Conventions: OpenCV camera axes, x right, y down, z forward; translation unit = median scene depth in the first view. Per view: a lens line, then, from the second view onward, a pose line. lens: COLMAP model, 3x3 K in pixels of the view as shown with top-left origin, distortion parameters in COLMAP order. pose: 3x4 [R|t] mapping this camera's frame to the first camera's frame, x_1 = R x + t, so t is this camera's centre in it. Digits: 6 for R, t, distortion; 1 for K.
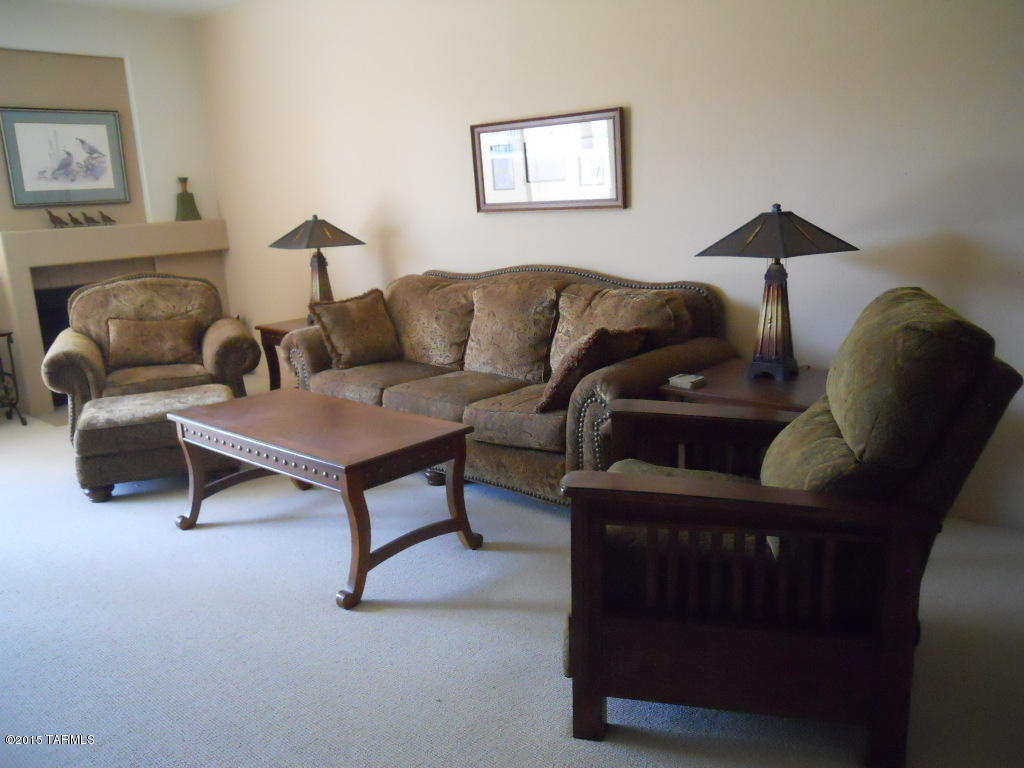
lens RADIAL K [[840.7, 0, 512.0], [0, 840.7, 382.0], [0, 0, 1]] dist [-0.029304, 0.006534]
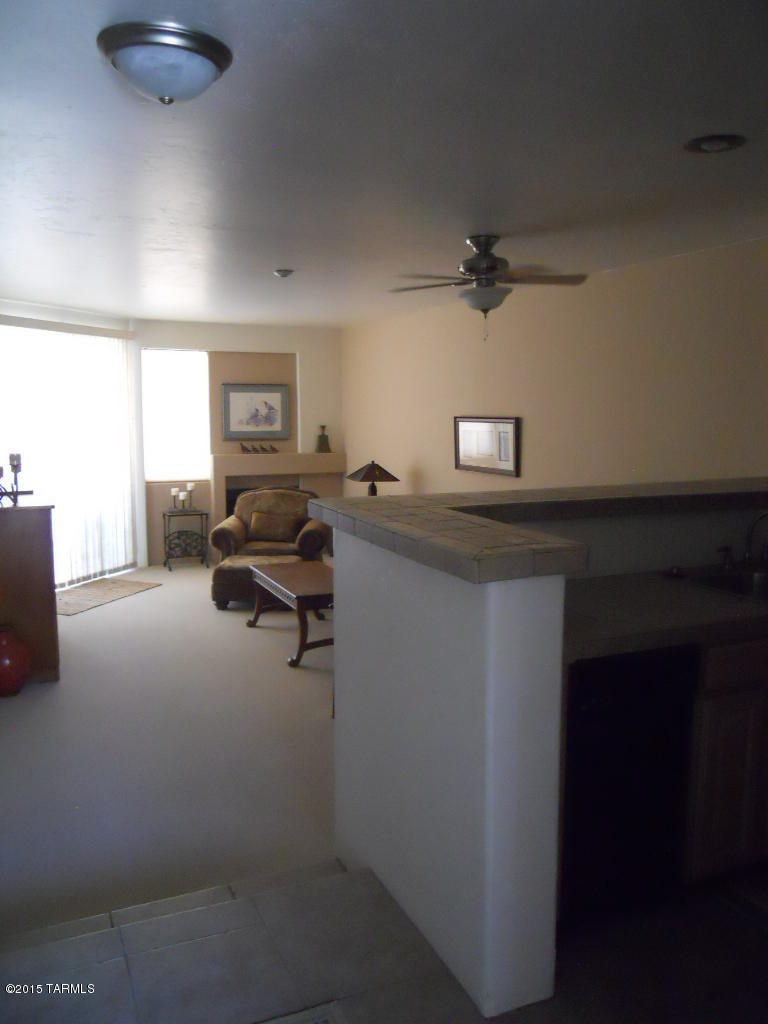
lens RADIAL K [[840.7, 0, 383.8], [0, 840.7, 512.6], [0, 0, 1]] dist [-0.029304, 0.006534]
pose [[0.908970, 0.099082, -0.404916, 0.450451], [-0.134193, 0.989186, -0.059191, -0.006637], [0.394673, 0.108139, 0.912436, -0.462650]]
